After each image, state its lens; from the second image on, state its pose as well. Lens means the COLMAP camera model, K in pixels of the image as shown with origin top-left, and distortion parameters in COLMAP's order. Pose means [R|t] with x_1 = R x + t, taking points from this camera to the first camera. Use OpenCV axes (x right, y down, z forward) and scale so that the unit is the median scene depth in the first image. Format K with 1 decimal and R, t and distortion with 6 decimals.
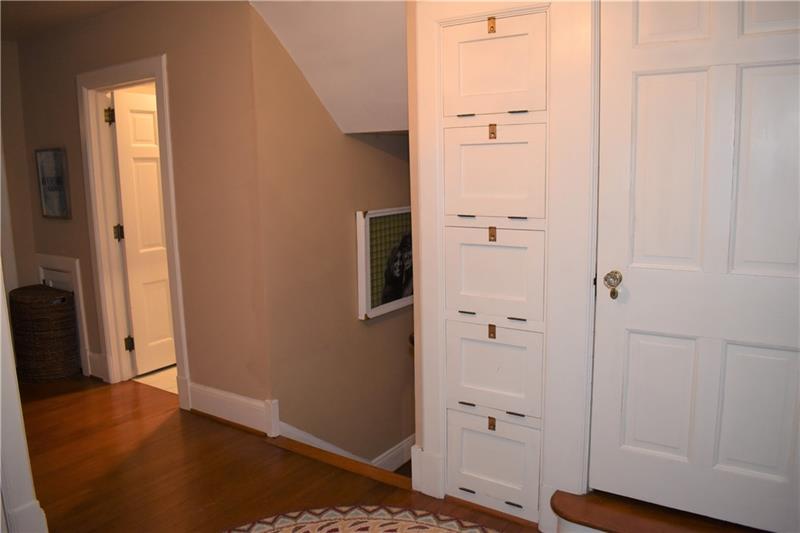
lens RADIAL K [[624.5, 0, 400.0], [0, 624.5, 266.5], [0, 0, 1]] dist [-0.086726, 0.000106]
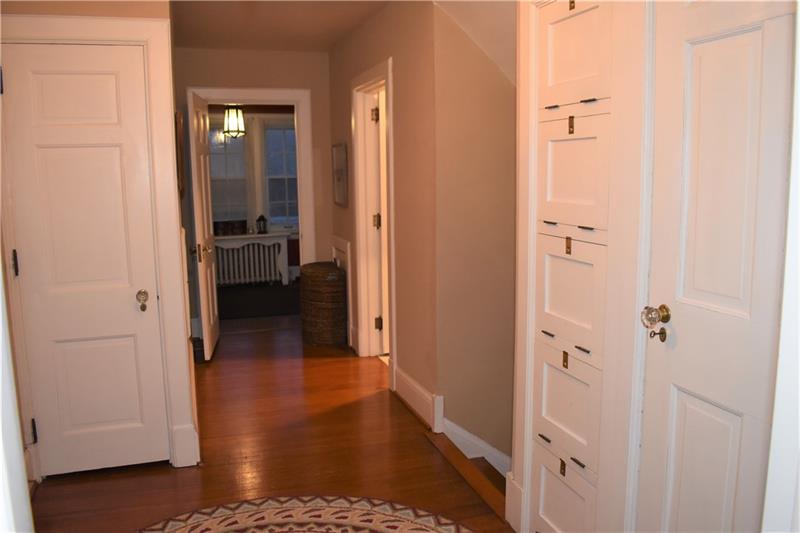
lens RADIAL K [[657.4, 0, 400.0], [0, 657.4, 266.5], [0, 0, 1]] dist [-0.077430, 0.002084]
pose [[0.795715, 0.100648, -0.597251, 0.354811], [-0.101915, 0.994285, 0.031775, -0.019984], [0.597036, 0.035585, 0.801425, 0.104001]]
